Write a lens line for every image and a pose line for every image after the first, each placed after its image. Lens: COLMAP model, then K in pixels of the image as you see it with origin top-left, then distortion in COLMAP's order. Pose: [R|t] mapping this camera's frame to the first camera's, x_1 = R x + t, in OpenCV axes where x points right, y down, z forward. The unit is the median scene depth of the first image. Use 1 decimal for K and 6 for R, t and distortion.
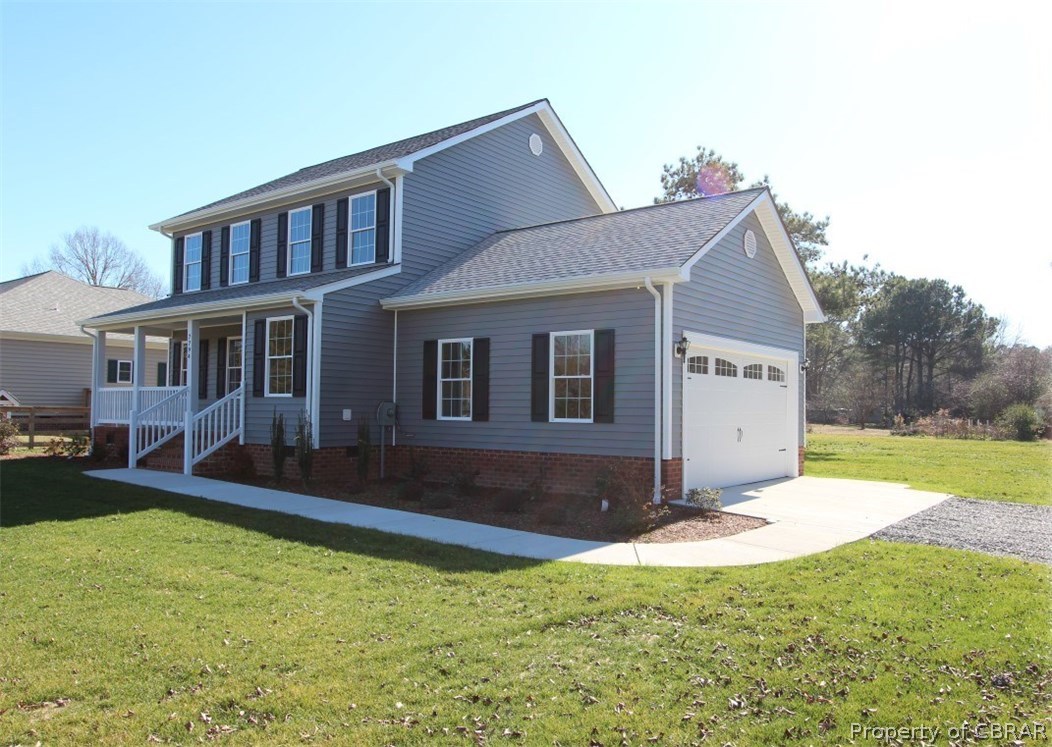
lens RADIAL K [[761.0, 0, 525.8], [0, 761.0, 374.4], [0, 0, 1]] dist [0.000041, 0.000050]
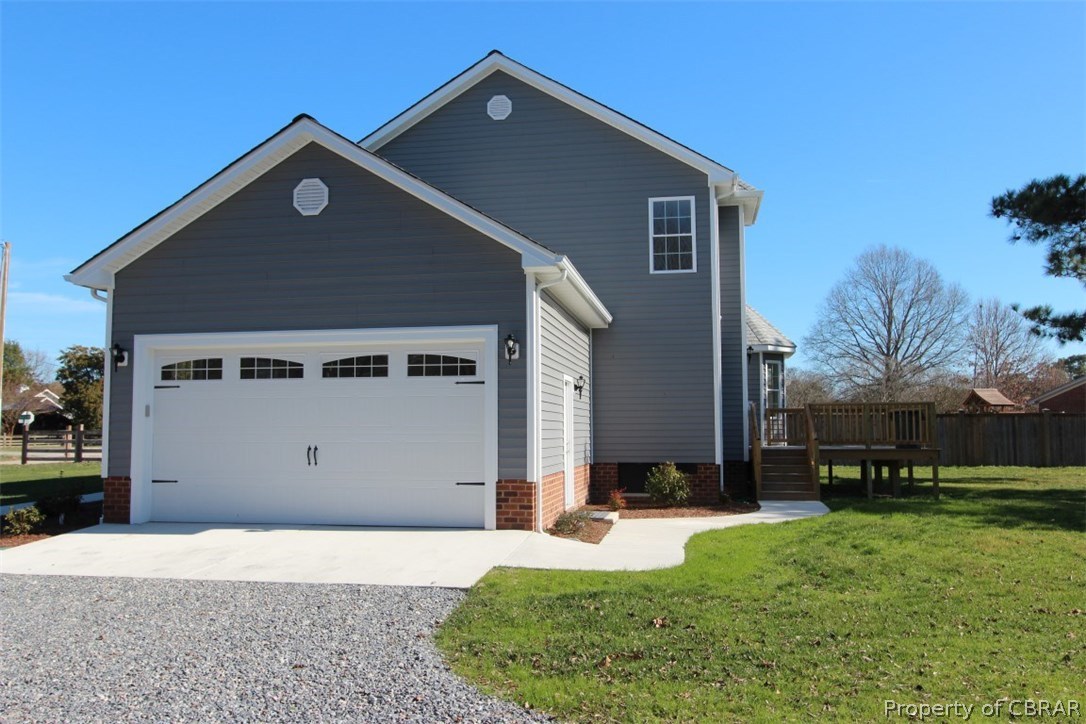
lens RADIAL K [[882.7, 0, 543.7], [0, 882.7, 363.8], [0, 0, 1]] dist [-0.011963, -0.003277]
pose [[0.458872, -0.088322, -0.884102, 1.132104], [0.046652, 0.996069, -0.075294, 0.064891], [0.887277, -0.006695, 0.461189, 0.791923]]
